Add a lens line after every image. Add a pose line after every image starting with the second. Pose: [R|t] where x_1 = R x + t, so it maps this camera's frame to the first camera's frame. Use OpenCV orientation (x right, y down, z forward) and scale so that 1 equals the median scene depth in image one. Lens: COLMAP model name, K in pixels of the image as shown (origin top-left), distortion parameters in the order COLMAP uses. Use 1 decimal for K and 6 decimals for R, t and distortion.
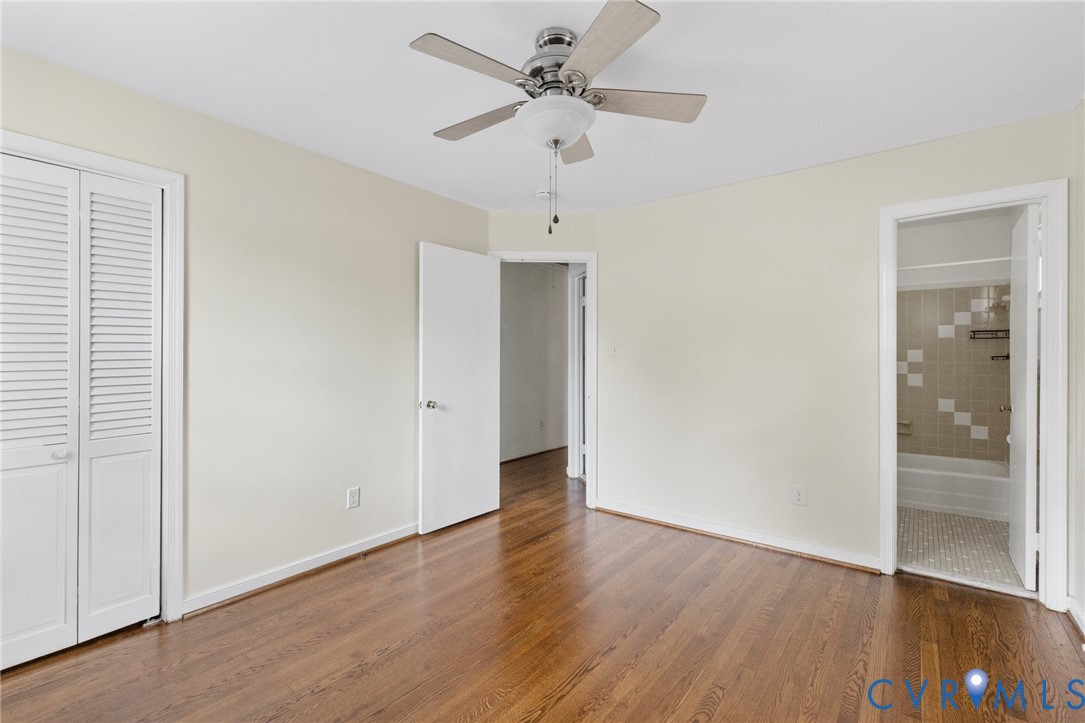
lens RADIAL K [[488.1, 0, 539.1], [0, 488.1, 356.5], [0, 0, 1]] dist [0.012979, -0.000812]
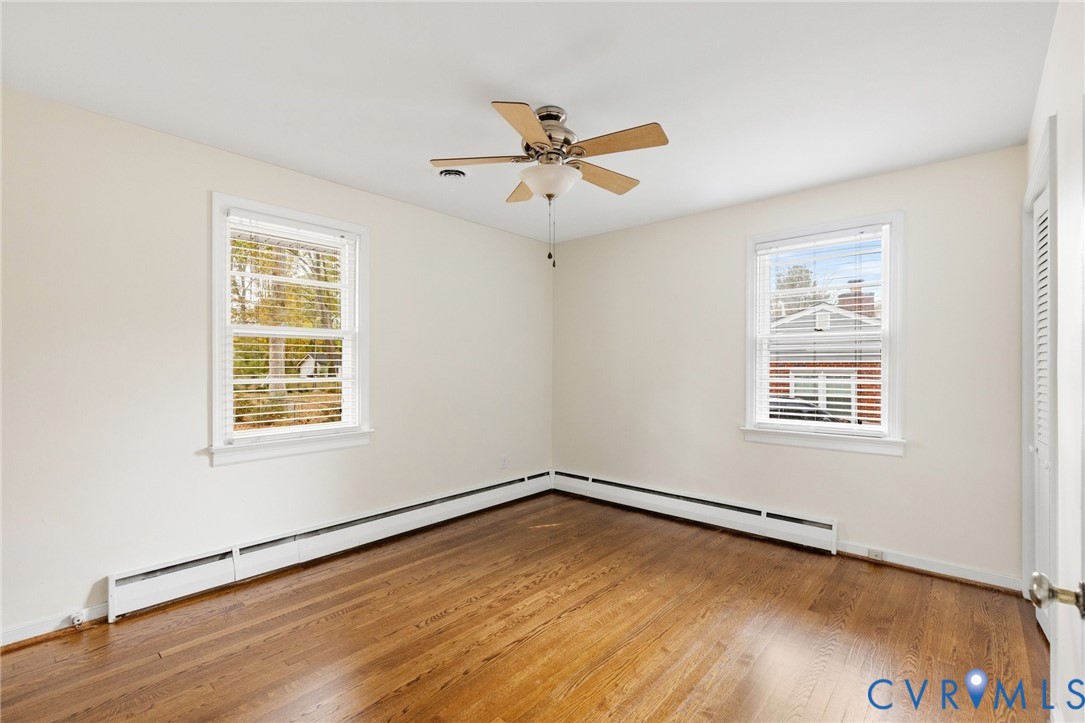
lens RADIAL K [[488.1, 0, 540.3], [0, 488.1, 364.0], [0, 0, 1]] dist [0.012979, -0.000812]
pose [[-0.998522, -0.003473, 0.054240, -0.010252], [-0.003455, 0.999994, 0.000423, 0.001182], [-0.054241, 0.000235, -0.998528, 2.349619]]
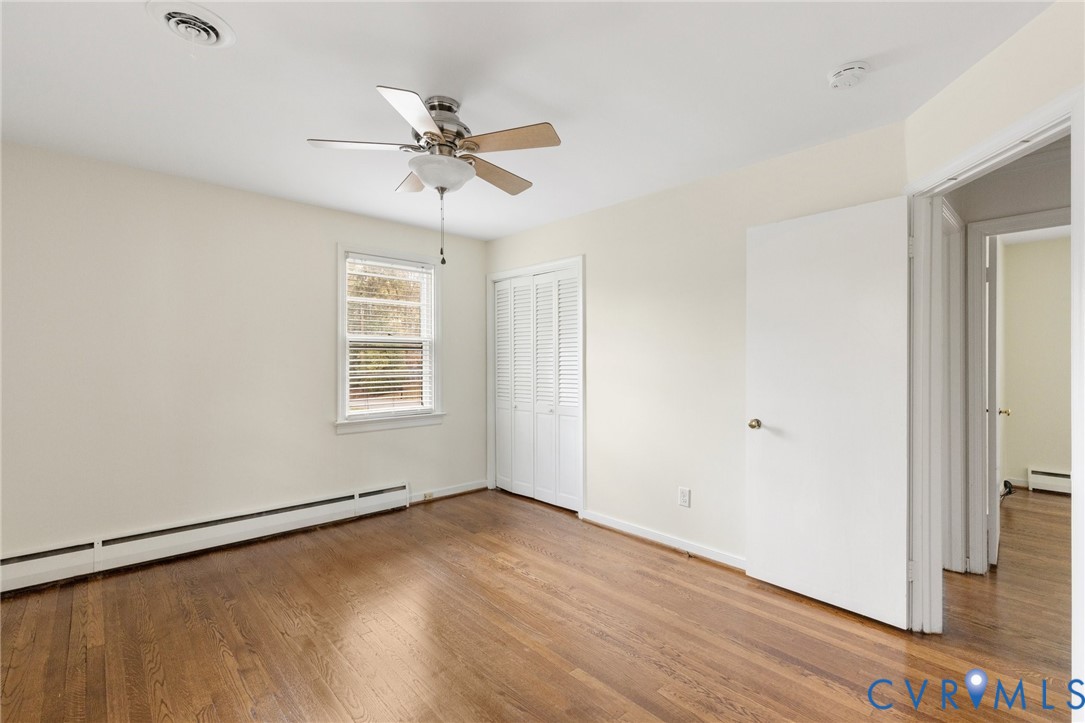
lens RADIAL K [[488.1, 0, 541.2], [0, 488.1, 360.6], [0, 0, 1]] dist [0.012979, -0.000812]
pose [[-0.157471, -0.003945, -0.987516, 1.248465], [-0.005664, 0.999979, -0.003092, -0.004719], [0.987507, 0.005107, -0.157490, 1.486014]]
